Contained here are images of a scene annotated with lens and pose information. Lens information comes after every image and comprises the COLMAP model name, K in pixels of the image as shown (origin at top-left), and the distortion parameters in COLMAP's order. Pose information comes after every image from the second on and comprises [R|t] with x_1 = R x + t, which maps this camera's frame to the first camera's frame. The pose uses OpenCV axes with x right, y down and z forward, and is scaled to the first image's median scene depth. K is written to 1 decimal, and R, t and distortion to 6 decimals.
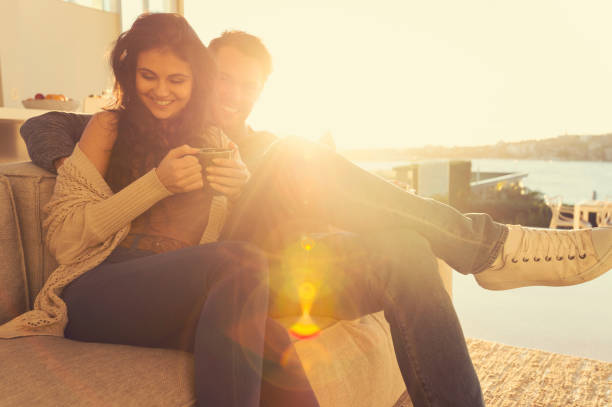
lens RADIAL K [[569.6, 0, 306.0], [0, 569.6, 203.5], [0, 0, 1]] dist [-0.000943, 0.117456]
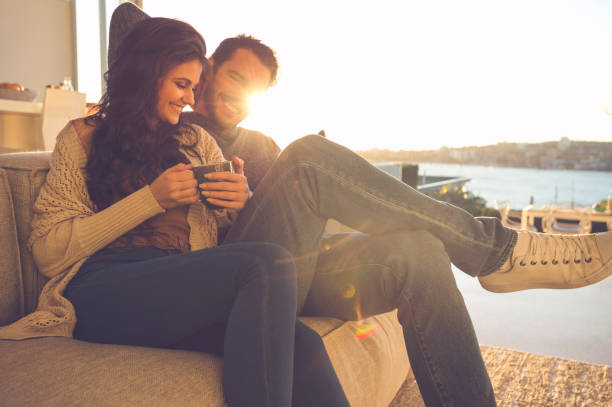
lens RADIAL K [[569.6, 0, 306.0], [0, 569.6, 203.5], [0, 0, 1]] dist [-0.000943, 0.117456]
pose [[0.995685, 0.020256, 0.090558, -0.109661], [-0.020236, 0.999795, -0.001136, 0.000917], [-0.090562, -0.000702, 0.995891, 0.011827]]
